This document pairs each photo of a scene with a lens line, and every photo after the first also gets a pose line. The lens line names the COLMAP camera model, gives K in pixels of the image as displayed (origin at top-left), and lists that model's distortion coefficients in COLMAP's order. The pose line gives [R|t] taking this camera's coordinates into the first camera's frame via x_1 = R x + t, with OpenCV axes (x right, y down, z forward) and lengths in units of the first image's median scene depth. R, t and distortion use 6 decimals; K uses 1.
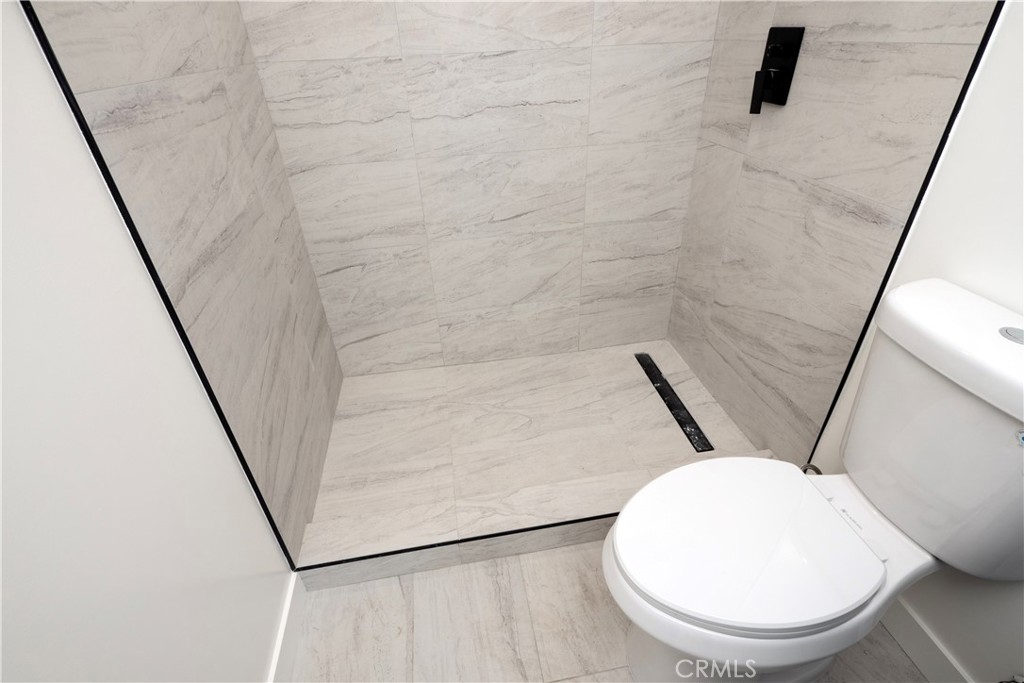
lens RADIAL K [[503.9, 0, 541.5], [0, 503.9, 339.3], [0, 0, 1]] dist [0.000133, 0.000389]
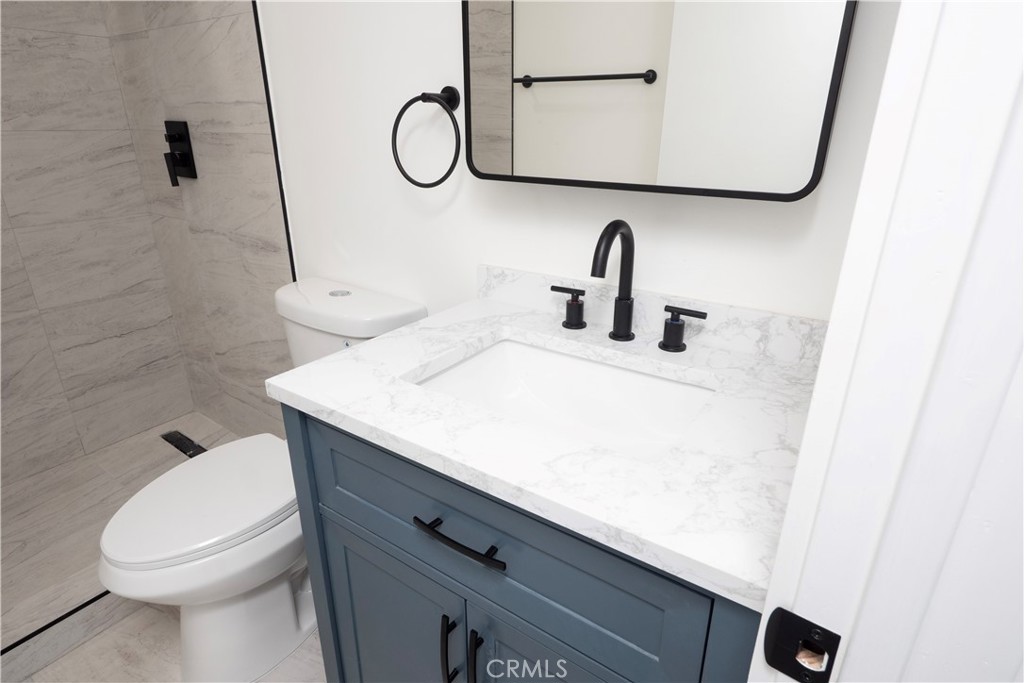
lens RADIAL K [[542.8, 0, 532.8], [0, 542.8, 341.8], [0, 0, 1]] dist [0.001569, 0.000675]
pose [[0.721934, -0.222375, 0.655256, 0.078270], [0.333752, 0.941427, -0.048222, 0.189988], [-0.606152, 0.253506, 0.753866, -0.306635]]
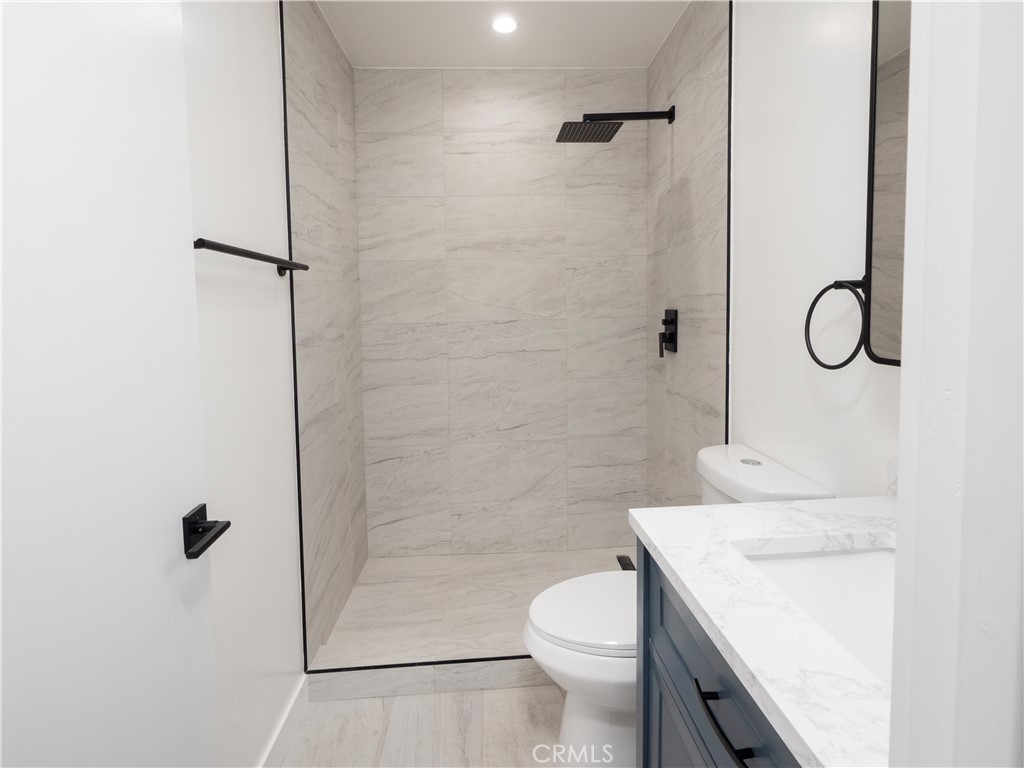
lens RADIAL K [[544.3, 0, 513.5], [0, 544.3, 356.1], [0, 0, 1]] dist [-0.000192, 0.000135]
pose [[0.987799, 0.023453, -0.153958, 0.174385], [-0.089450, 0.894700, -0.437619, 0.238788], [0.127483, 0.446051, 0.885882, -0.401229]]
